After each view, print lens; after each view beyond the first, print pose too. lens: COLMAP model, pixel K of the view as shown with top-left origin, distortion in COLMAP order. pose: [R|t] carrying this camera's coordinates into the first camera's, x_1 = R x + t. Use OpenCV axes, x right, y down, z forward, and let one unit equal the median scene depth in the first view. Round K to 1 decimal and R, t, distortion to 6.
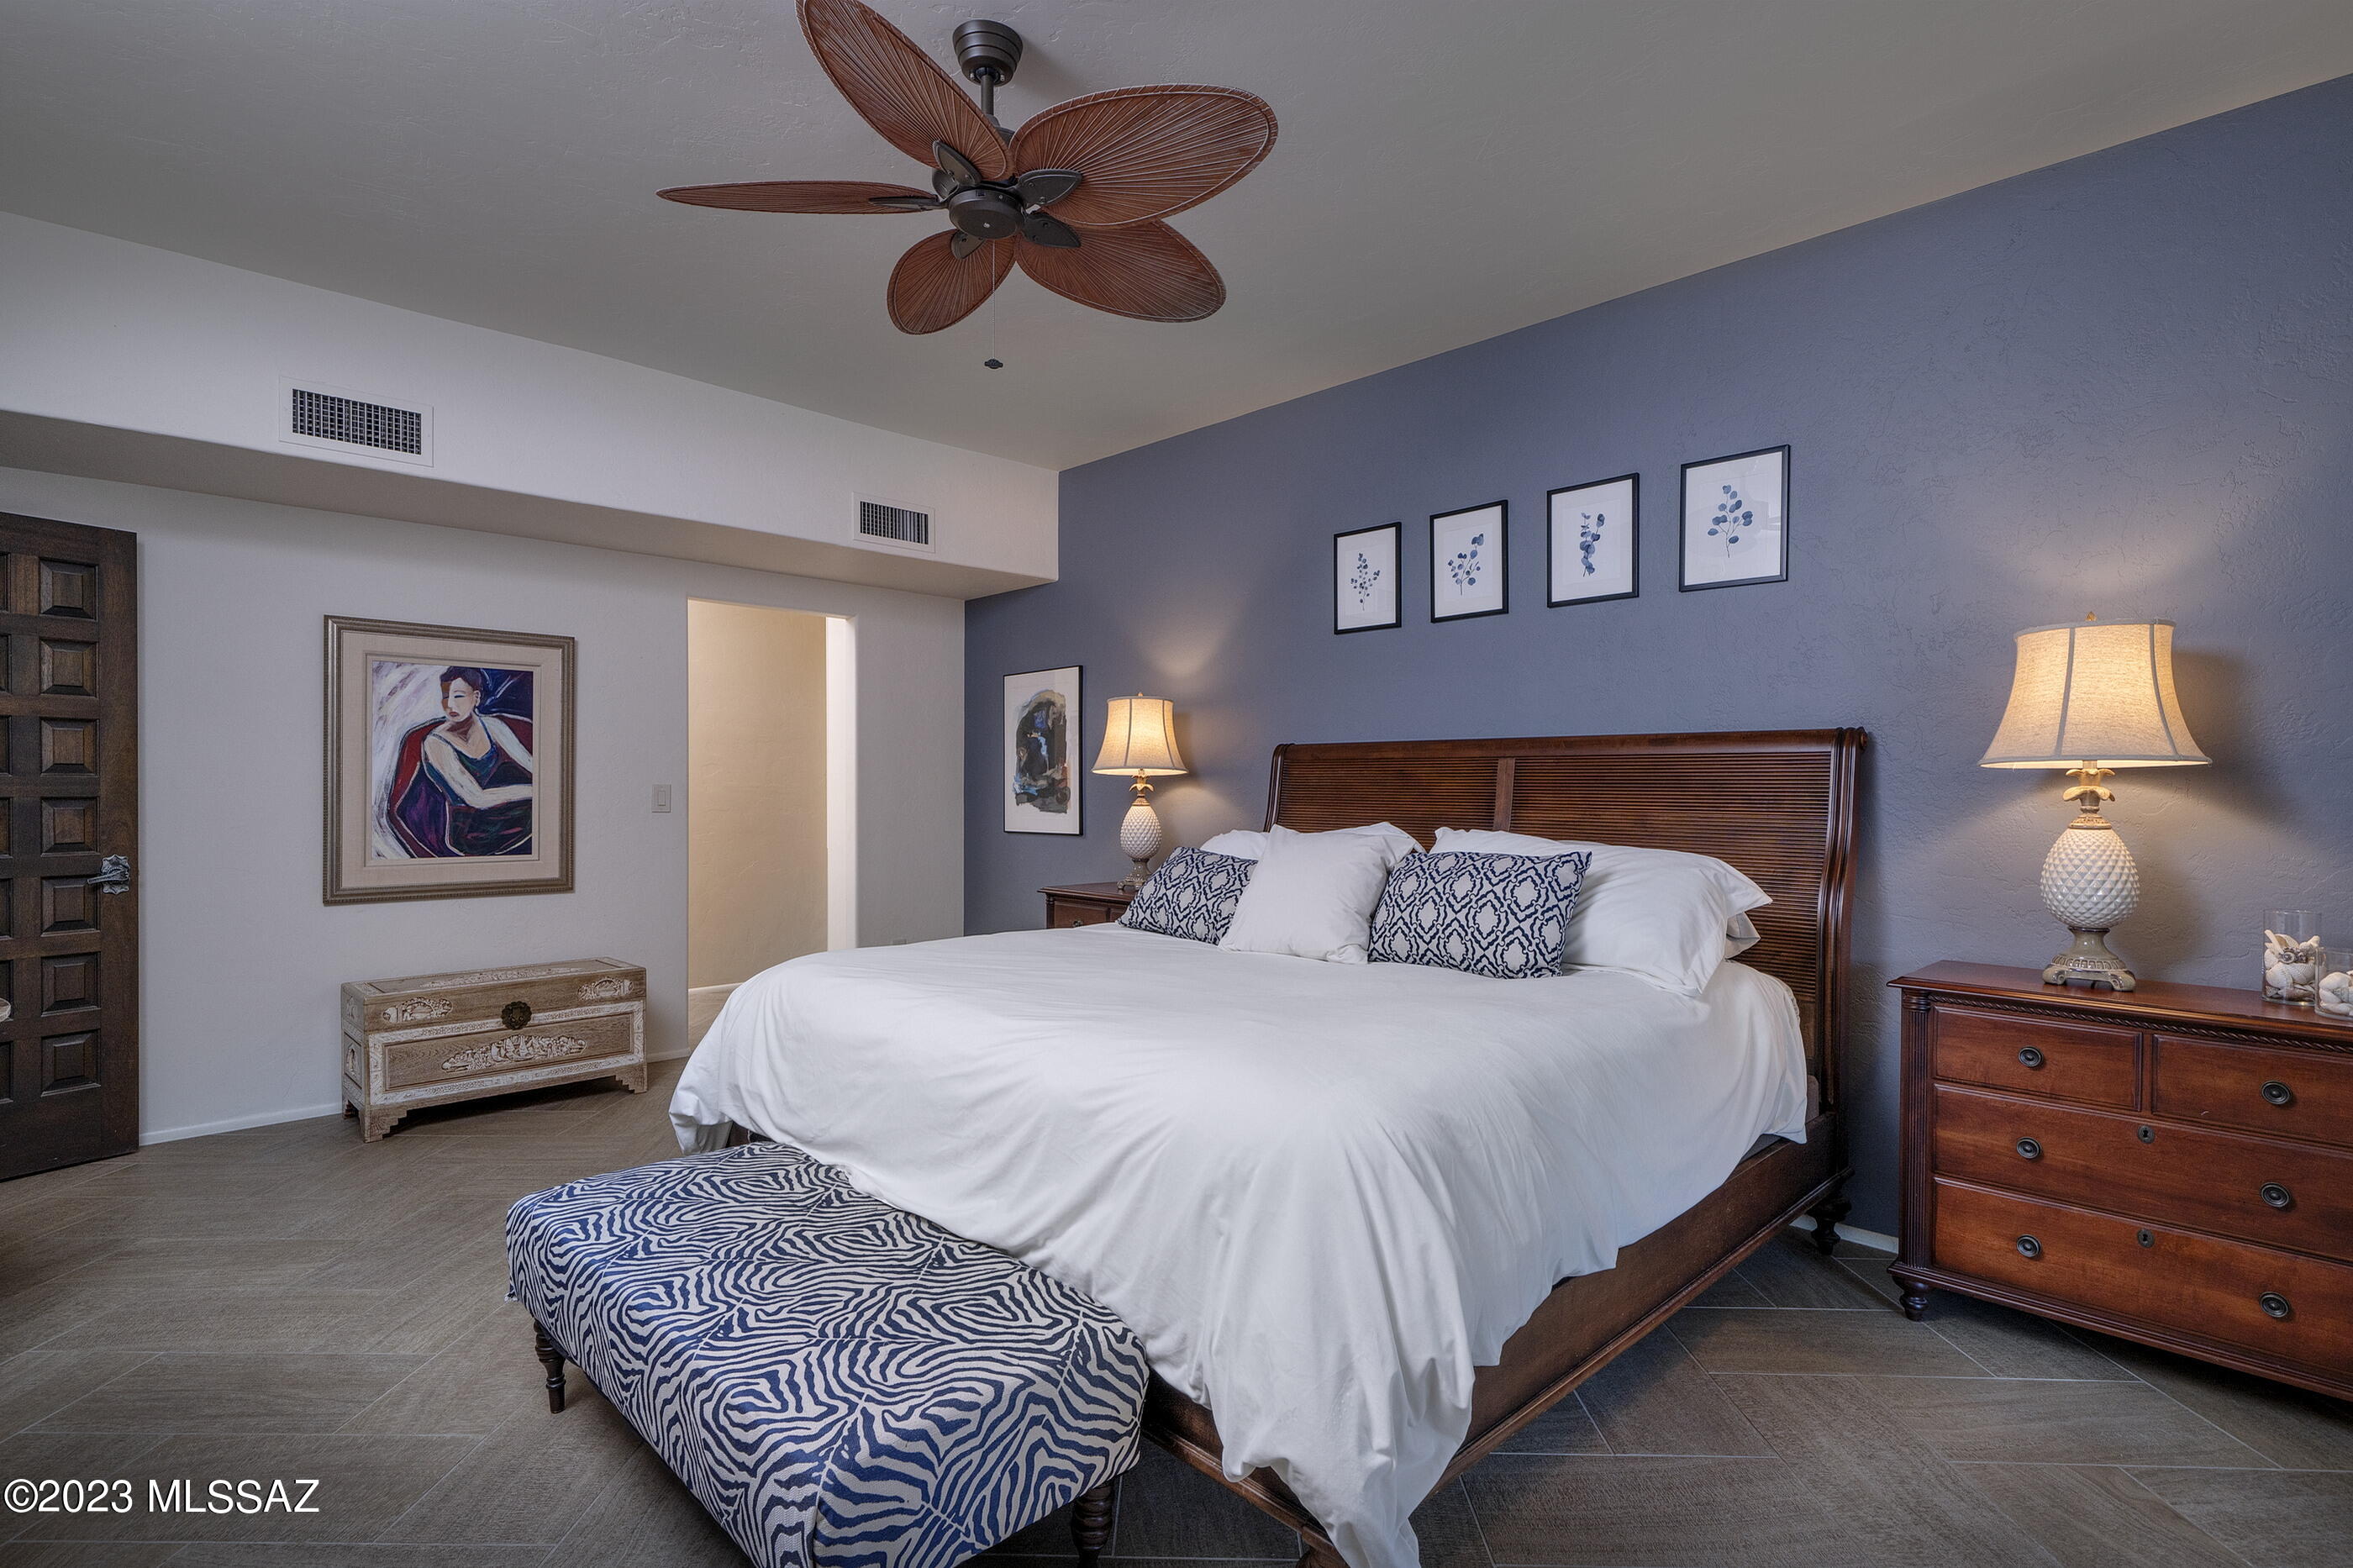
lens RADIAL K [[1142.3, 0, 1165.0], [0, 1142.3, 786.9], [0, 0, 1]] dist [-0.001712, 0.000083]
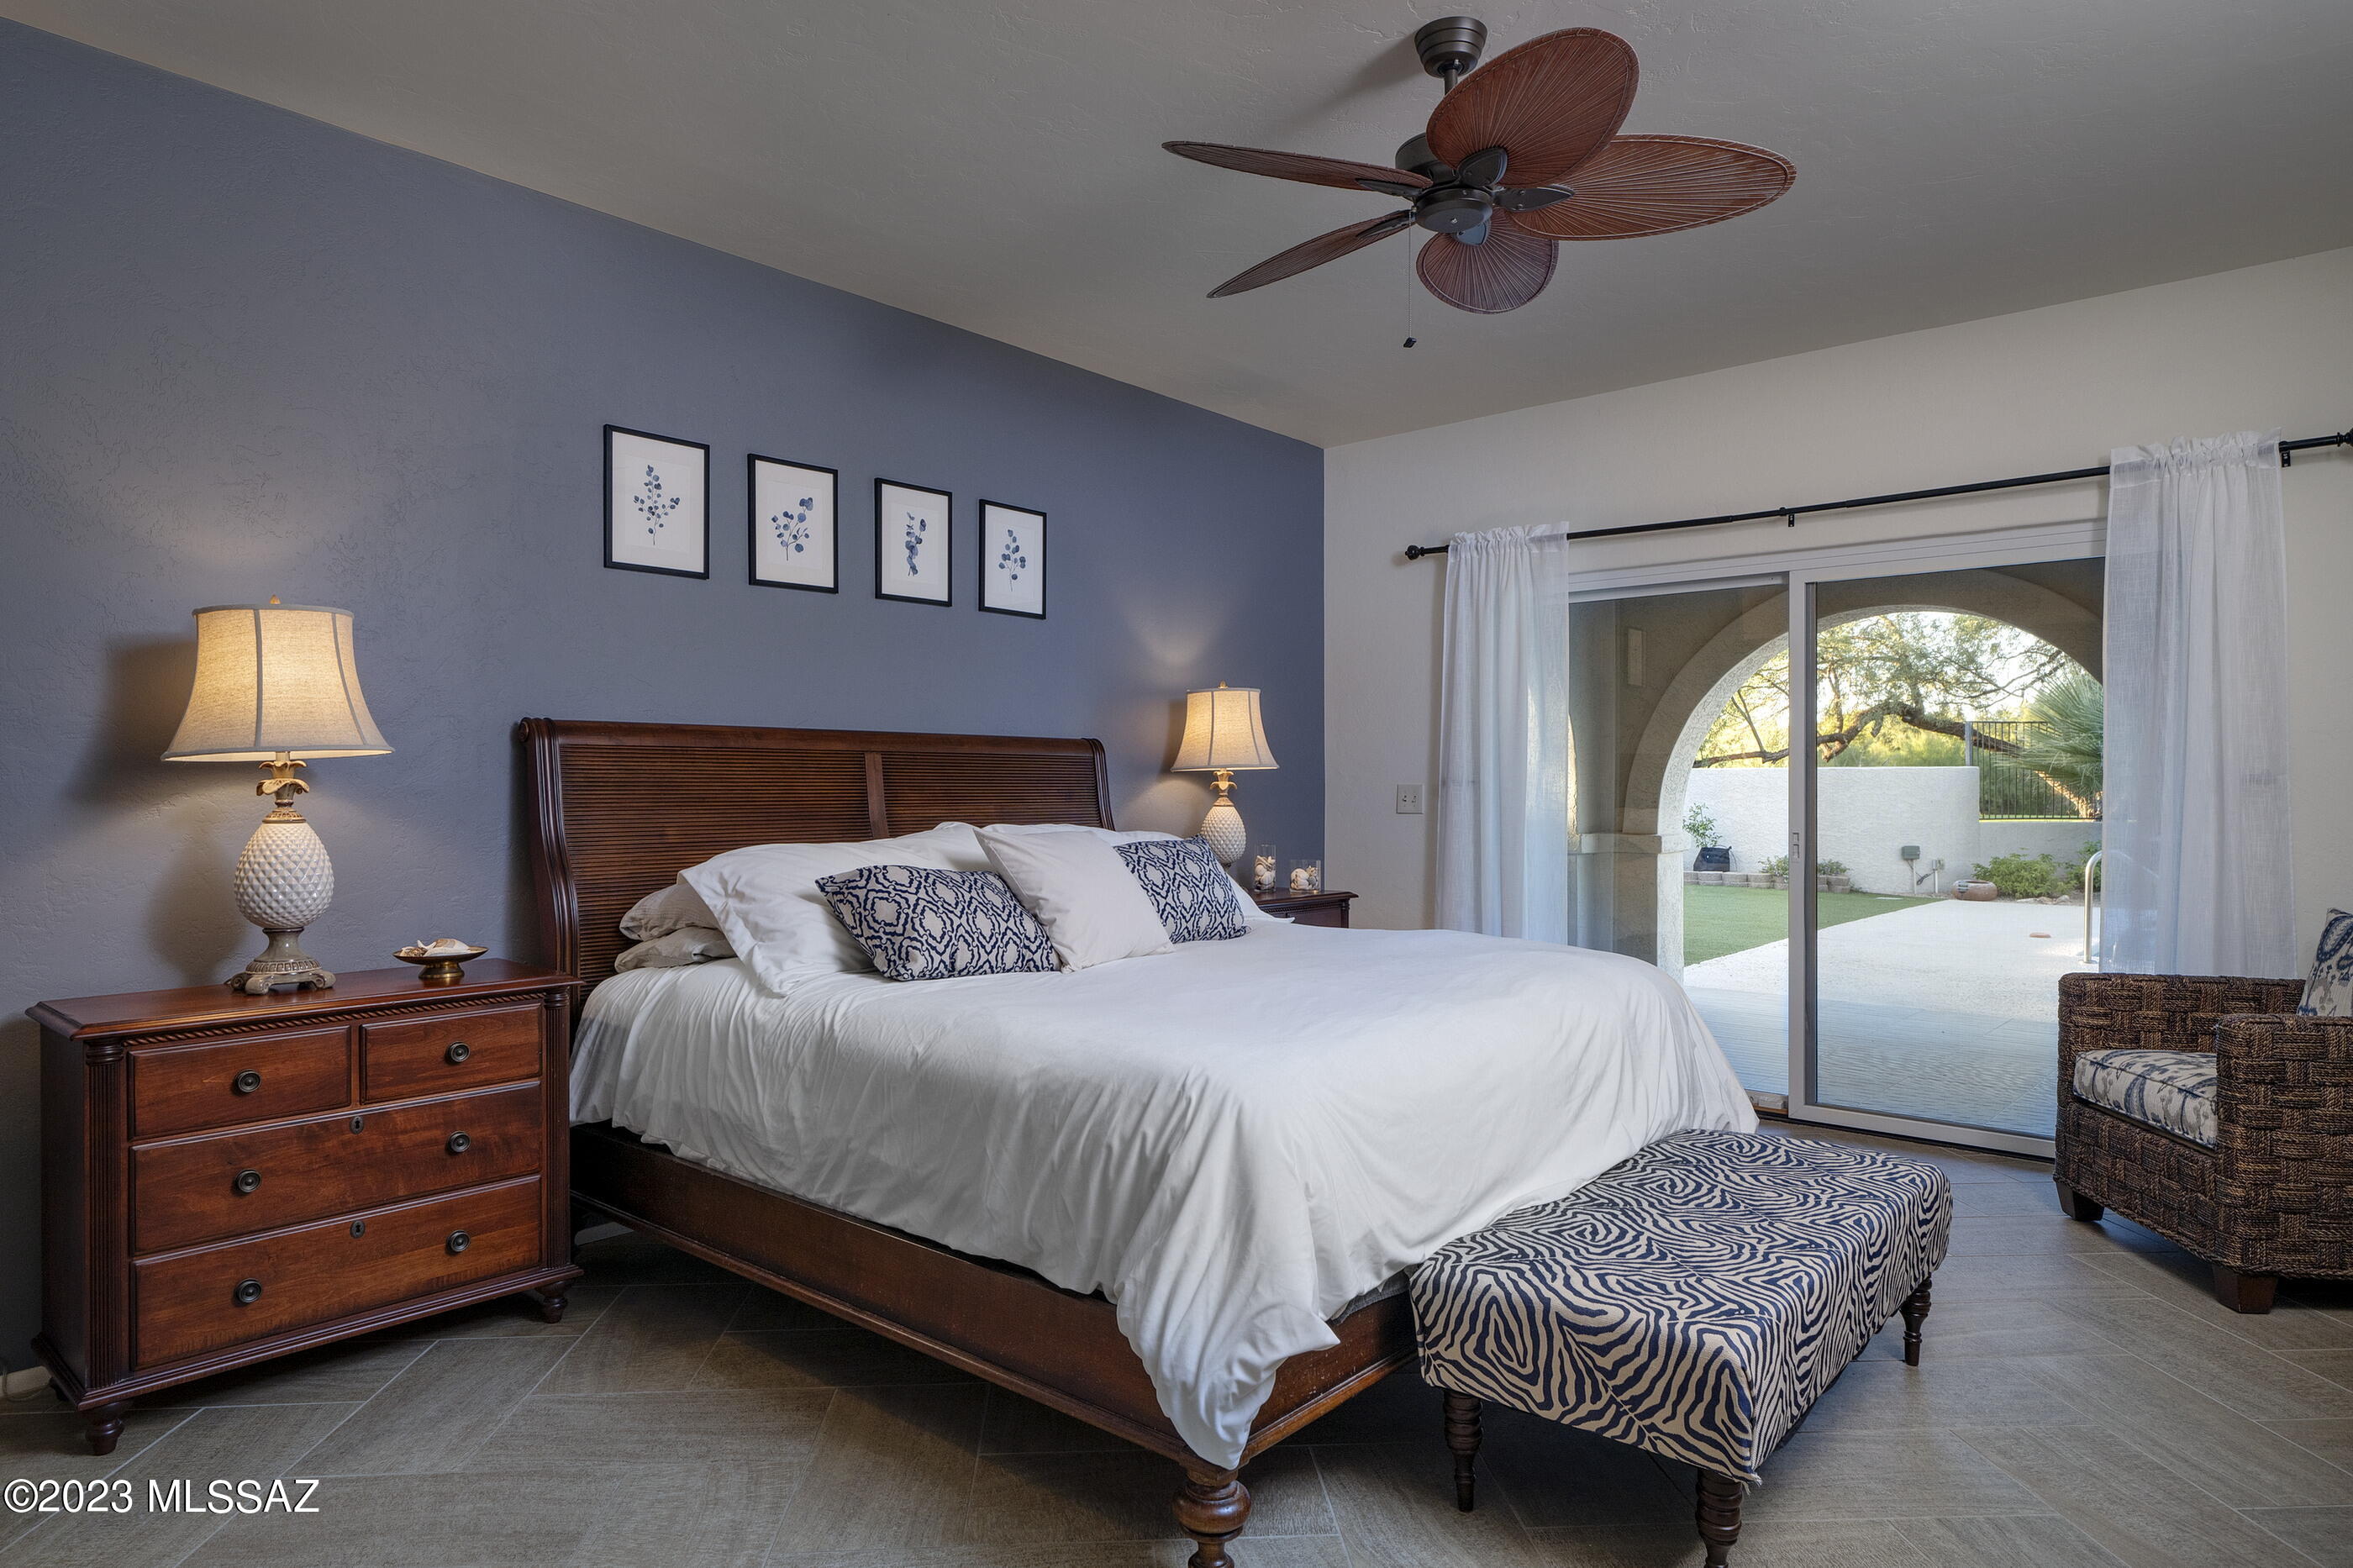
lens RADIAL K [[1340.1, 0, 1167.1], [0, 1340.1, 789.1], [0, 0, 1]] dist [-0.001132, 0.001075]
pose [[-0.075591, -0.008366, 0.997104, -0.875924], [0.000361, 0.999965, 0.008417, -0.004810], [-0.997139, 0.000996, -0.075585, 0.900120]]
